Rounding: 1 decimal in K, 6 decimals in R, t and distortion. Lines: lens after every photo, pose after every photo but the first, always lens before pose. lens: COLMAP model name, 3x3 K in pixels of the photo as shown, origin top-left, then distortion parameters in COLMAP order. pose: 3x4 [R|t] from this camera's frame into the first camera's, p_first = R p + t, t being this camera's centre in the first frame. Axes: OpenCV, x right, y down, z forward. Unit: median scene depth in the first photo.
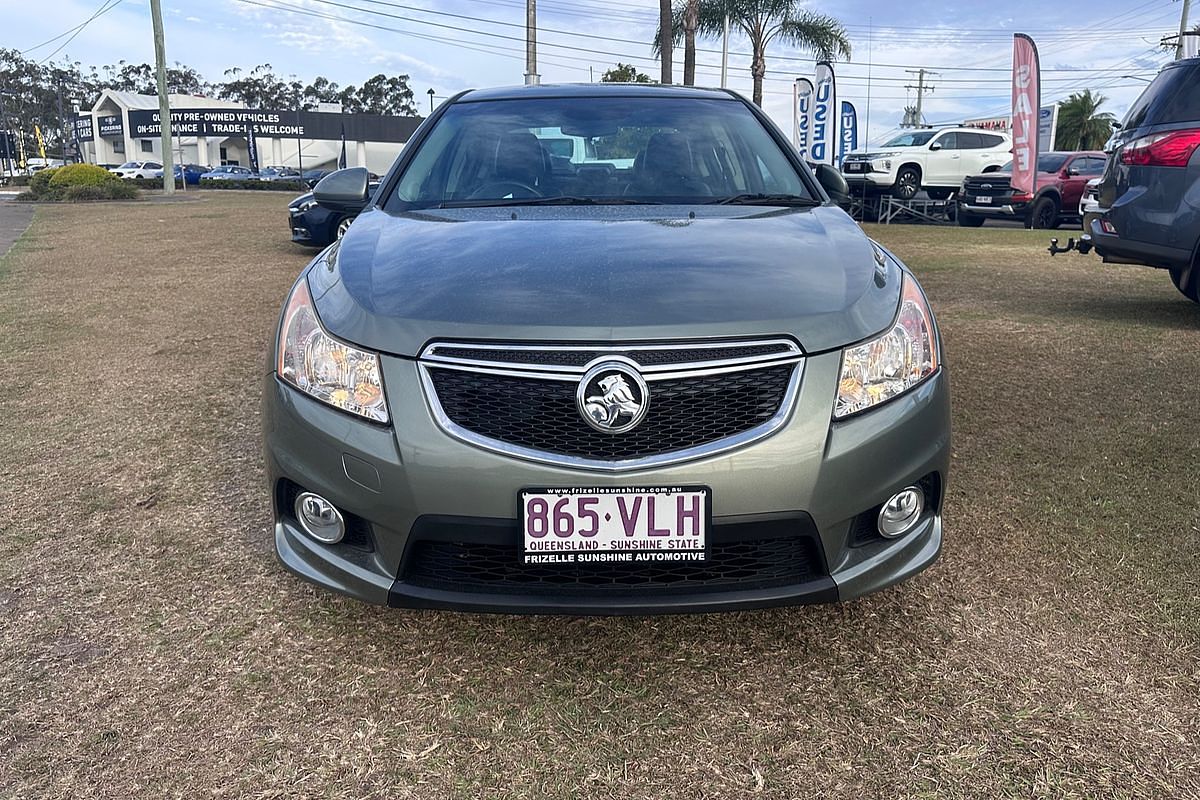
lens RADIAL K [[844.6, 0, 592.9], [0, 844.6, 388.6], [0, 0, 1]] dist [0.003630, -0.006985]
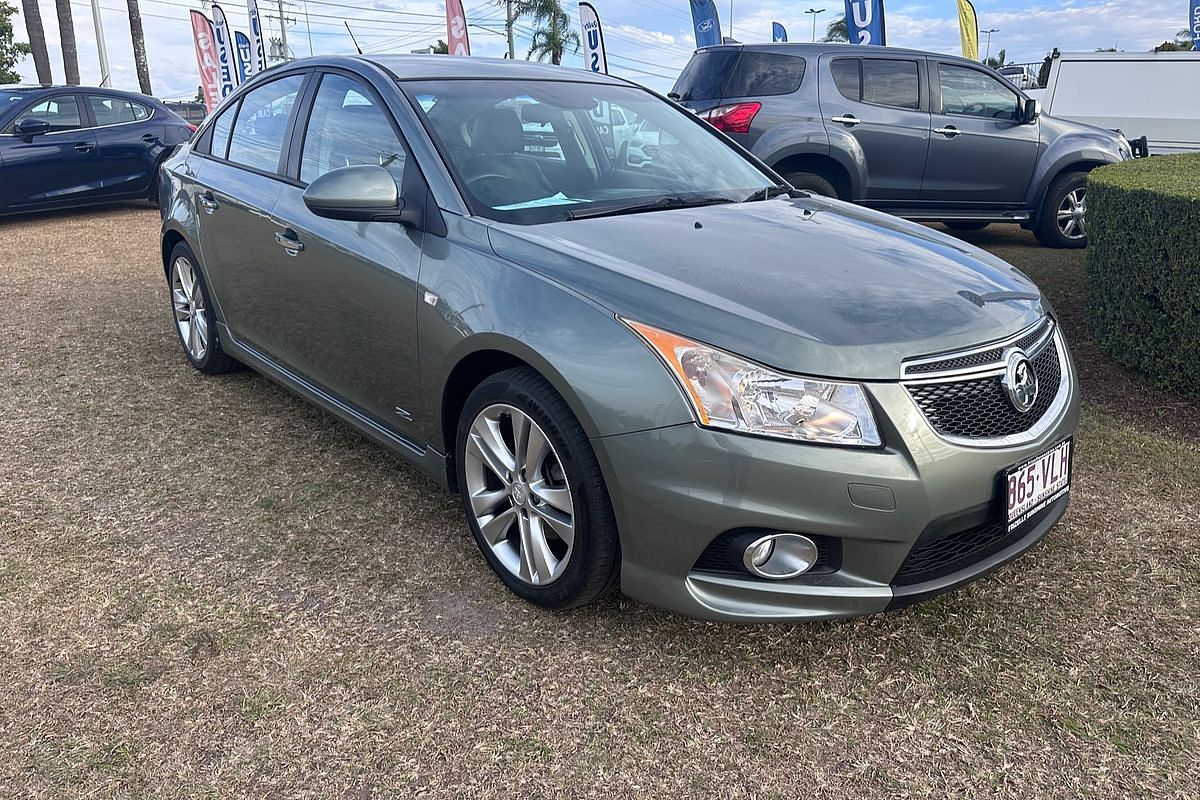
lens RADIAL K [[843.8, 0, 600.0], [0, 843.8, 400.0], [0, 0, 1]] dist [0.006115, -0.009390]
pose [[0.774266, -0.206728, 0.598143, -1.175219], [0.156613, 0.978335, 0.135402, -0.222255], [-0.613176, -0.011160, 0.789868, 0.398626]]
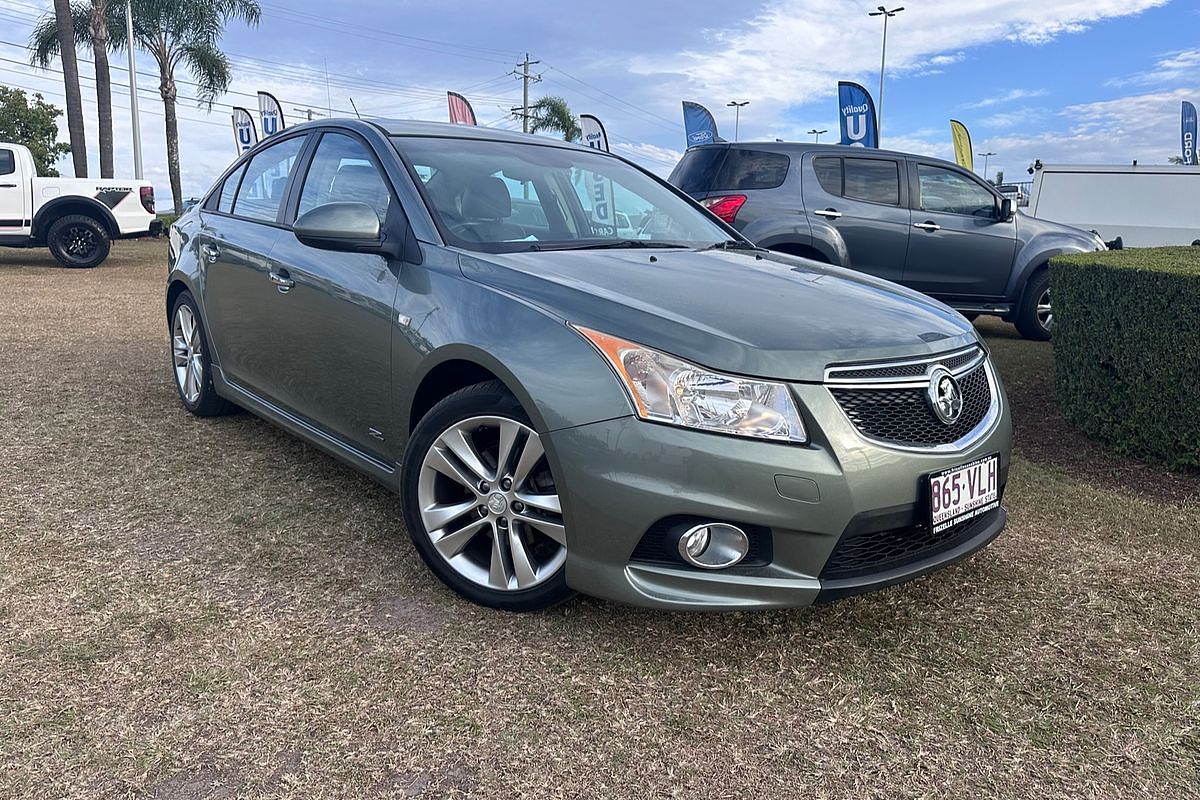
lens RADIAL K [[843.6, 0, 583.6], [0, 843.6, 401.1], [0, 0, 1]] dist [-0.001255, -0.003246]
pose [[0.791550, -0.109028, 0.601299, -1.182662], [0.122835, 0.992260, 0.018217, -0.073315], [-0.598632, 0.059441, 0.798816, 0.291296]]
